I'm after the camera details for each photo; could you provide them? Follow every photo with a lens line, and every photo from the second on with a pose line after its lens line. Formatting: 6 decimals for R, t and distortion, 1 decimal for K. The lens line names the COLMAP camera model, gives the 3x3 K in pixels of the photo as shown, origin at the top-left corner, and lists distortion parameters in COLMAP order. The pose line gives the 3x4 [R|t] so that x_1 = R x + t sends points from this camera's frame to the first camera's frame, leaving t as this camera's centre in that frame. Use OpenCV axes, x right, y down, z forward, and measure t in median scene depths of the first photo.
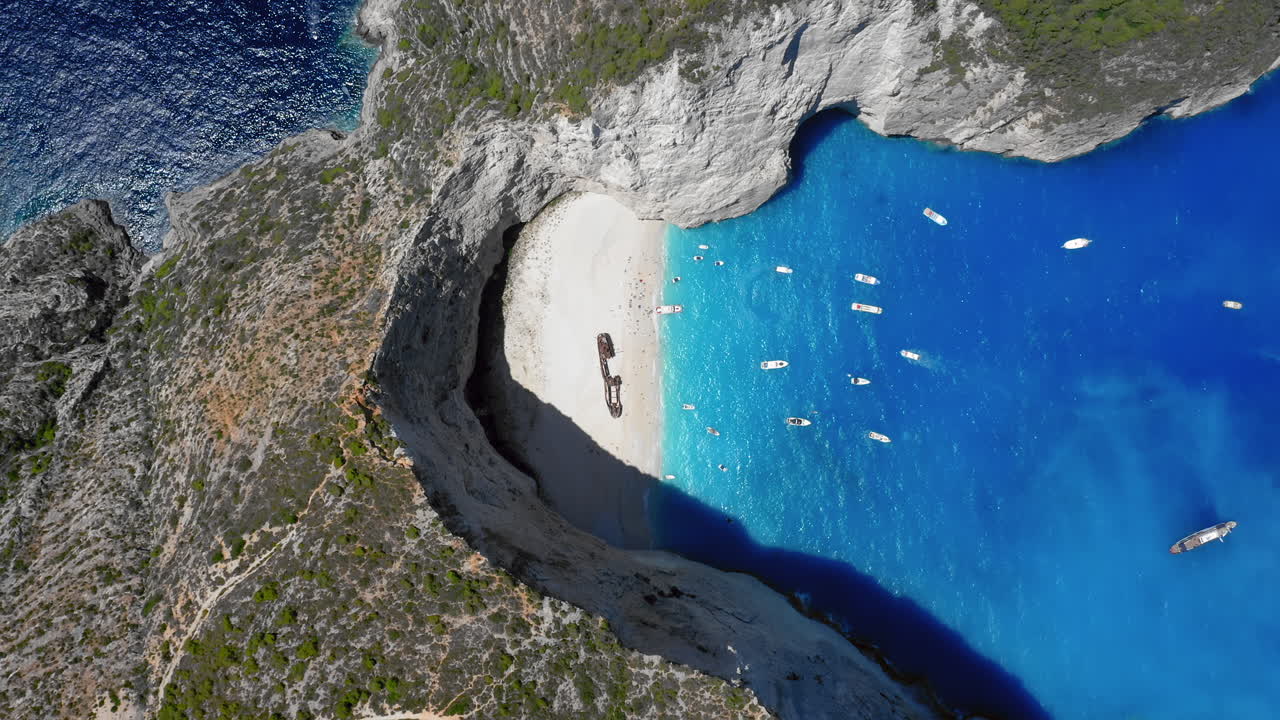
lens RADIAL K [[1065.5, 0, 640.5], [0, 1065.5, 353.0], [0, 0, 1]] dist [-0.045394, -0.016882]
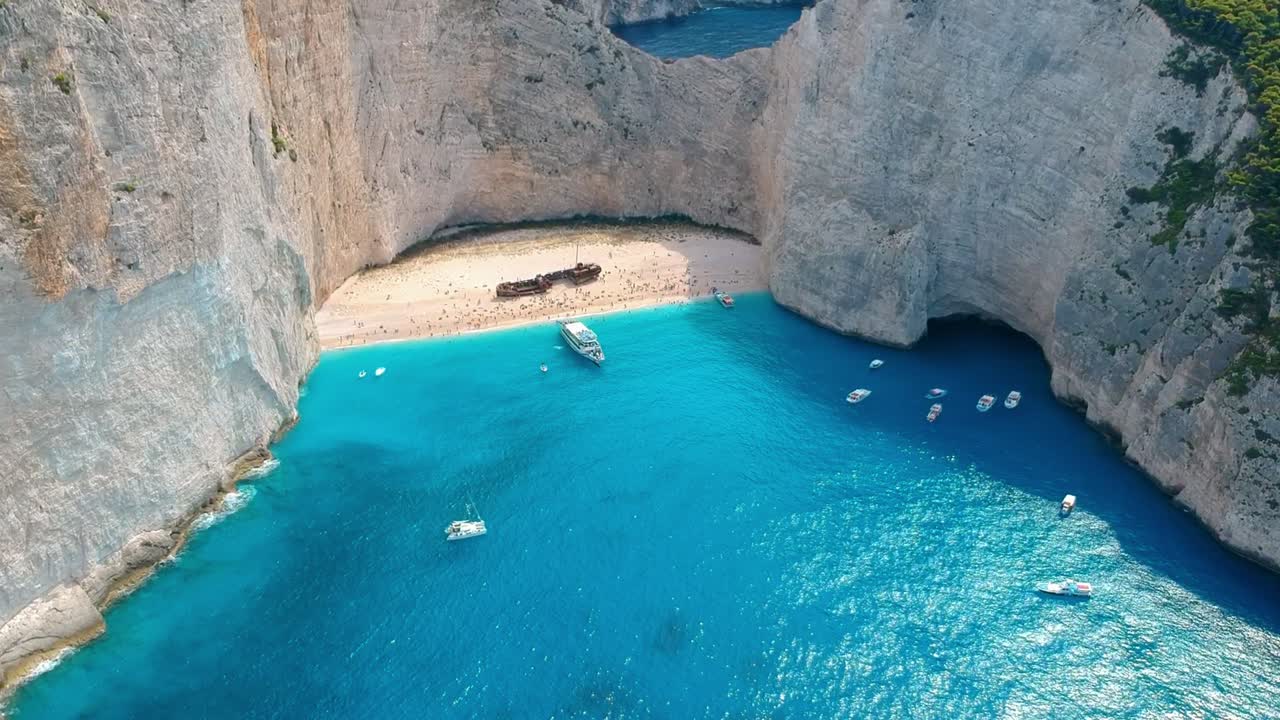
lens RADIAL K [[1237.0, 0, 657.4], [0, 1237.0, 359.1], [0, 0, 1]] dist [-0.011511, 0.000000]
pose [[0.370196, 0.412687, -0.832253, 0.852146], [-0.928948, 0.161379, -0.333185, 0.287123], [-0.003193, 0.896463, 0.443106, 0.767099]]
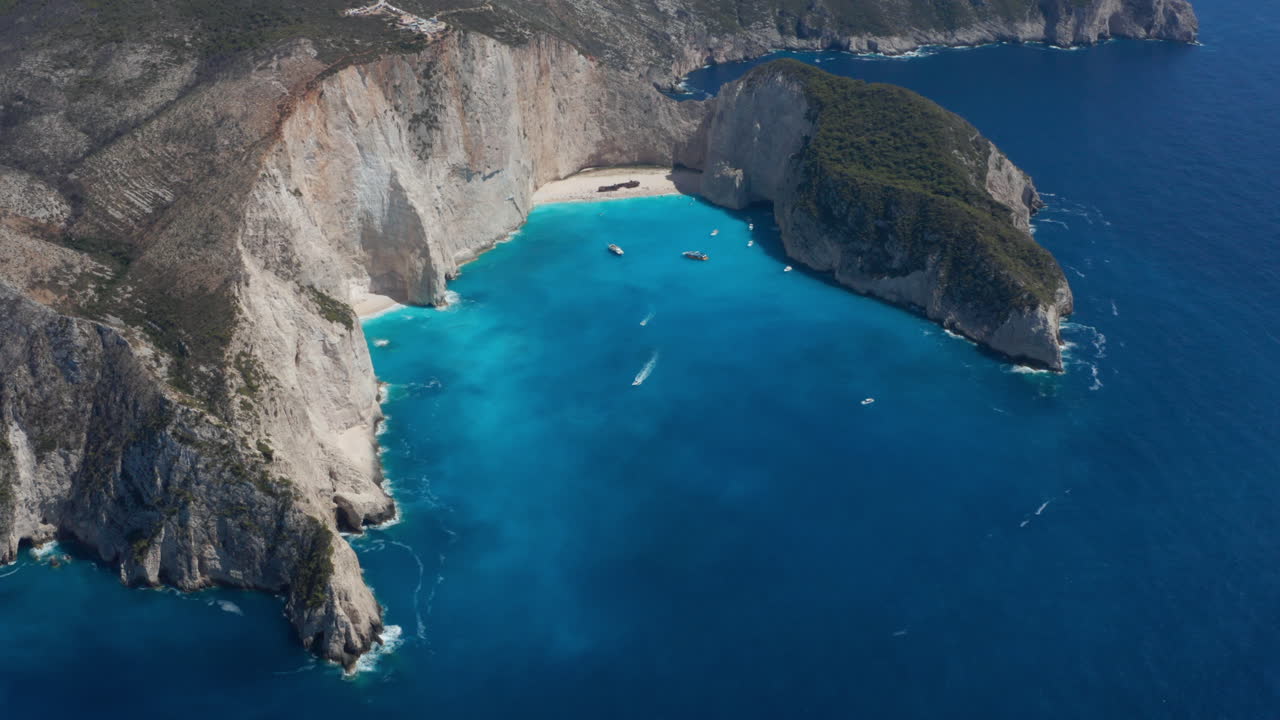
lens RADIAL K [[1425.0, 0, 642.7], [0, 1425.0, 360.5], [0, 0, 1]] dist [-0.182037, 0.000000]
pose [[0.184581, 0.420832, -0.888161, 2.834601], [-0.982102, 0.113456, -0.150346, 0.476675], [0.037496, 0.900016, 0.434242, 0.167987]]
